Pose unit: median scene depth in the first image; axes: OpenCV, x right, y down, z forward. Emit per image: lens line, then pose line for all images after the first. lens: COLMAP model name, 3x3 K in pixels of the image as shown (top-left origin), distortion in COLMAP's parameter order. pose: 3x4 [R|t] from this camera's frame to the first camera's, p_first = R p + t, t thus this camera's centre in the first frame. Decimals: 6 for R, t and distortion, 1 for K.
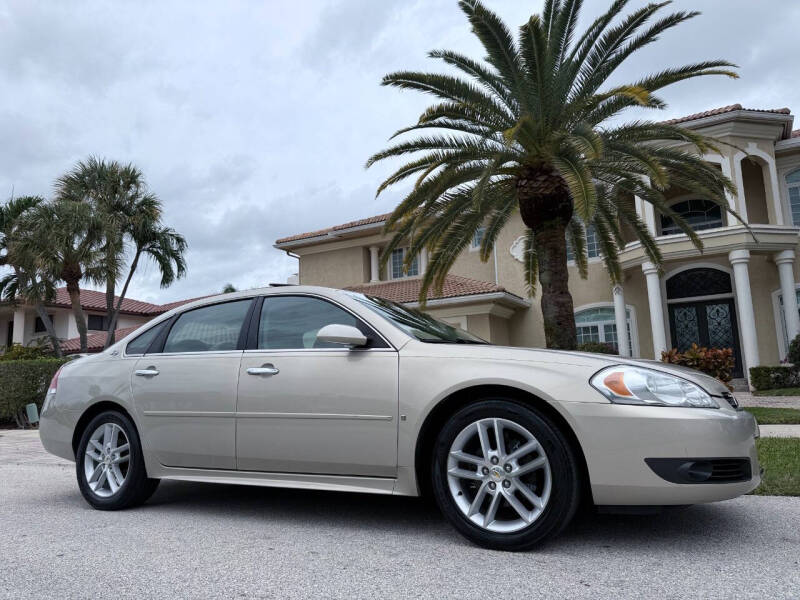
lens RADIAL K [[555.5, 0, 400.4], [0, 555.5, 302.3], [0, 0, 1]] dist [0.068694, -0.101250]
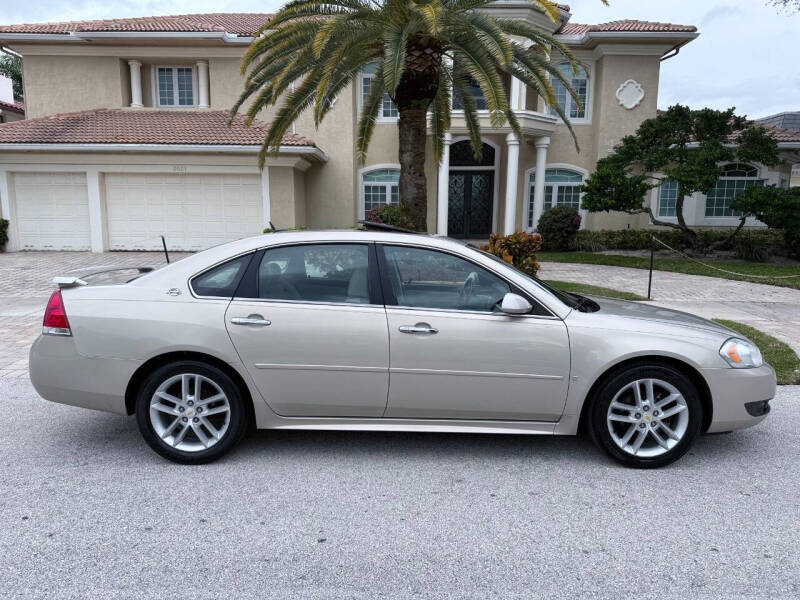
lens RADIAL K [[555.5, 0, 400.4], [0, 555.5, 302.3], [0, 0, 1]] dist [0.068694, -0.101250]
pose [[0.881727, -0.028203, 0.470916, -0.620239], [-0.112845, 0.956625, 0.268579, -0.160898], [-0.458064, -0.289954, 0.840300, 0.139863]]
